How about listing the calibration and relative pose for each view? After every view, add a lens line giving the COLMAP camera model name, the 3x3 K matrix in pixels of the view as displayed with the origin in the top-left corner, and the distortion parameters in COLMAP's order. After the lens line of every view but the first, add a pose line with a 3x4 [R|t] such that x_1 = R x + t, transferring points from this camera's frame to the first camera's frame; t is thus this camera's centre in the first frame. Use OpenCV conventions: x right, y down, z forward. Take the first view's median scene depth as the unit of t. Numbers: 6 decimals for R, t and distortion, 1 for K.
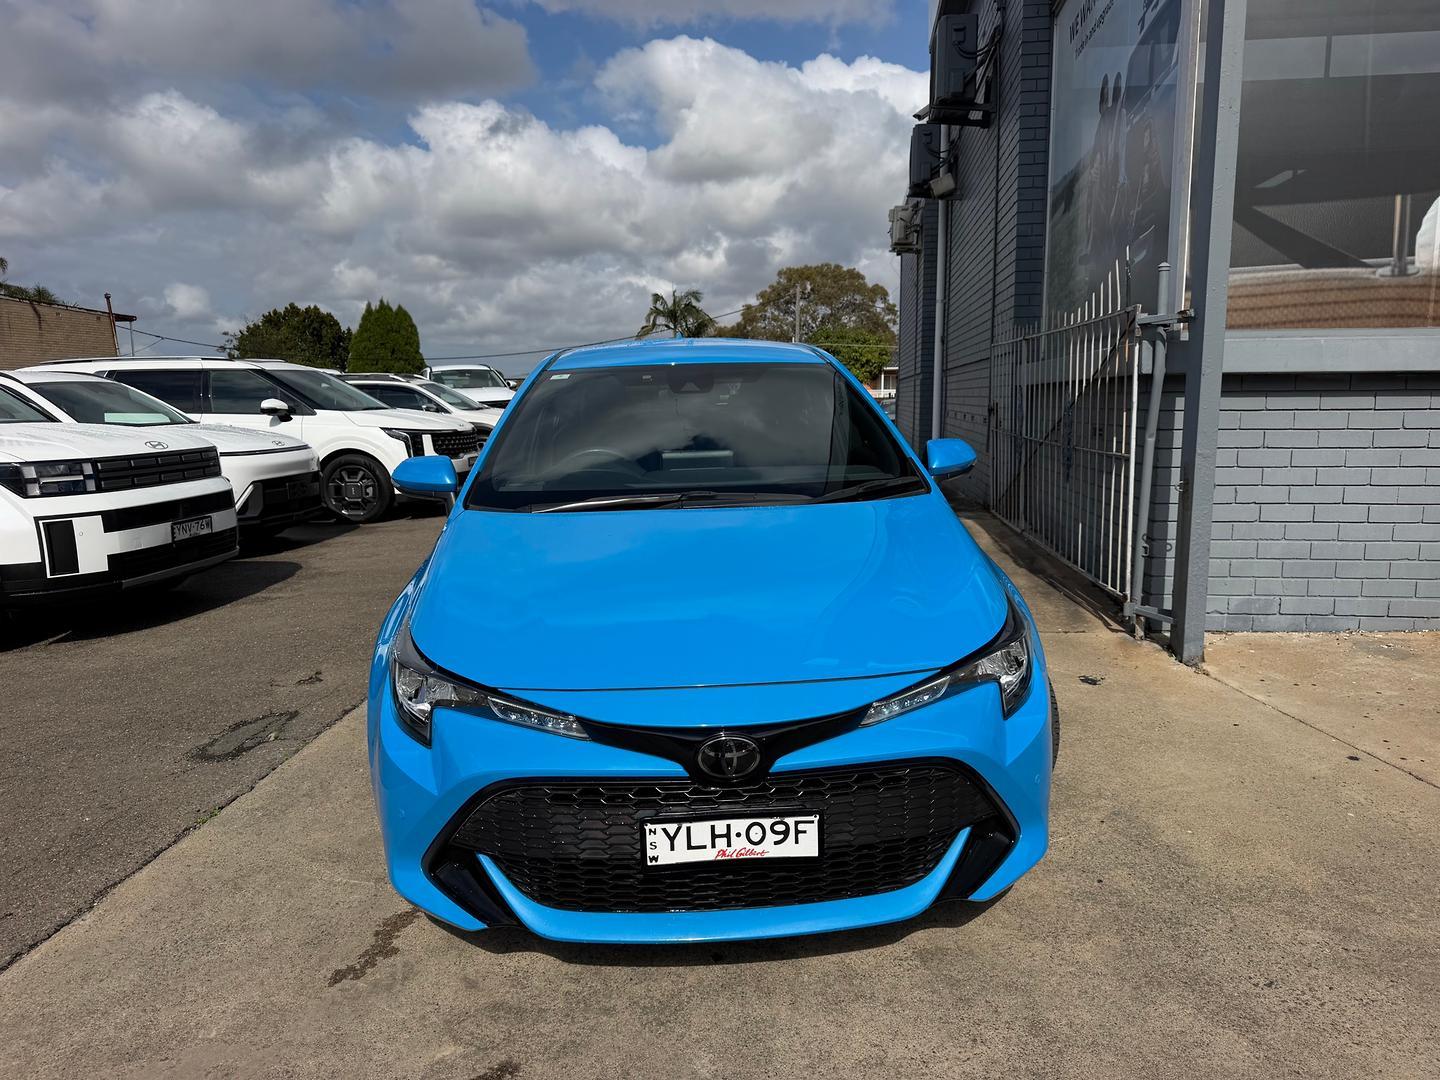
lens RADIAL K [[1004.9, 0, 727.3], [0, 1004.9, 550.7], [0, 0, 1]] dist [0.028623, -0.053307]
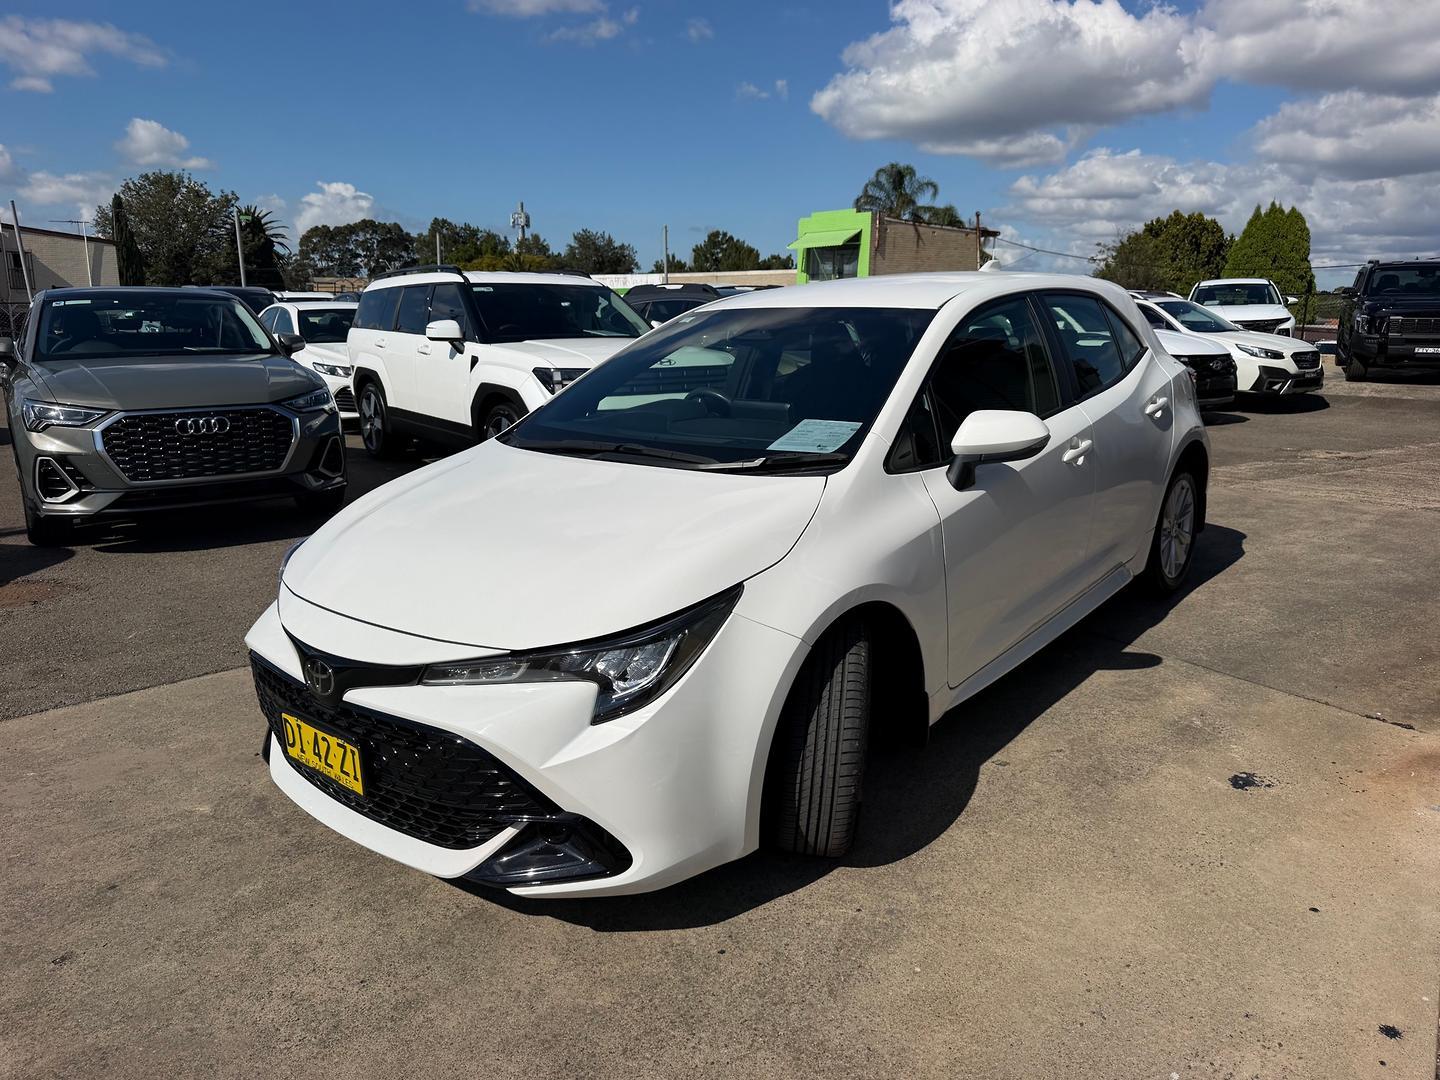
lens RADIAL K [[1011.6, 0, 731.8], [0, 1011.6, 539.2], [0, 0, 1]] dist [0.017576, -0.031649]
pose [[0.684228, 0.180009, -0.706702, 0.525753], [-0.126975, 0.983662, 0.127619, -0.071369], [0.718129, 0.002413, 0.695906, 0.236369]]
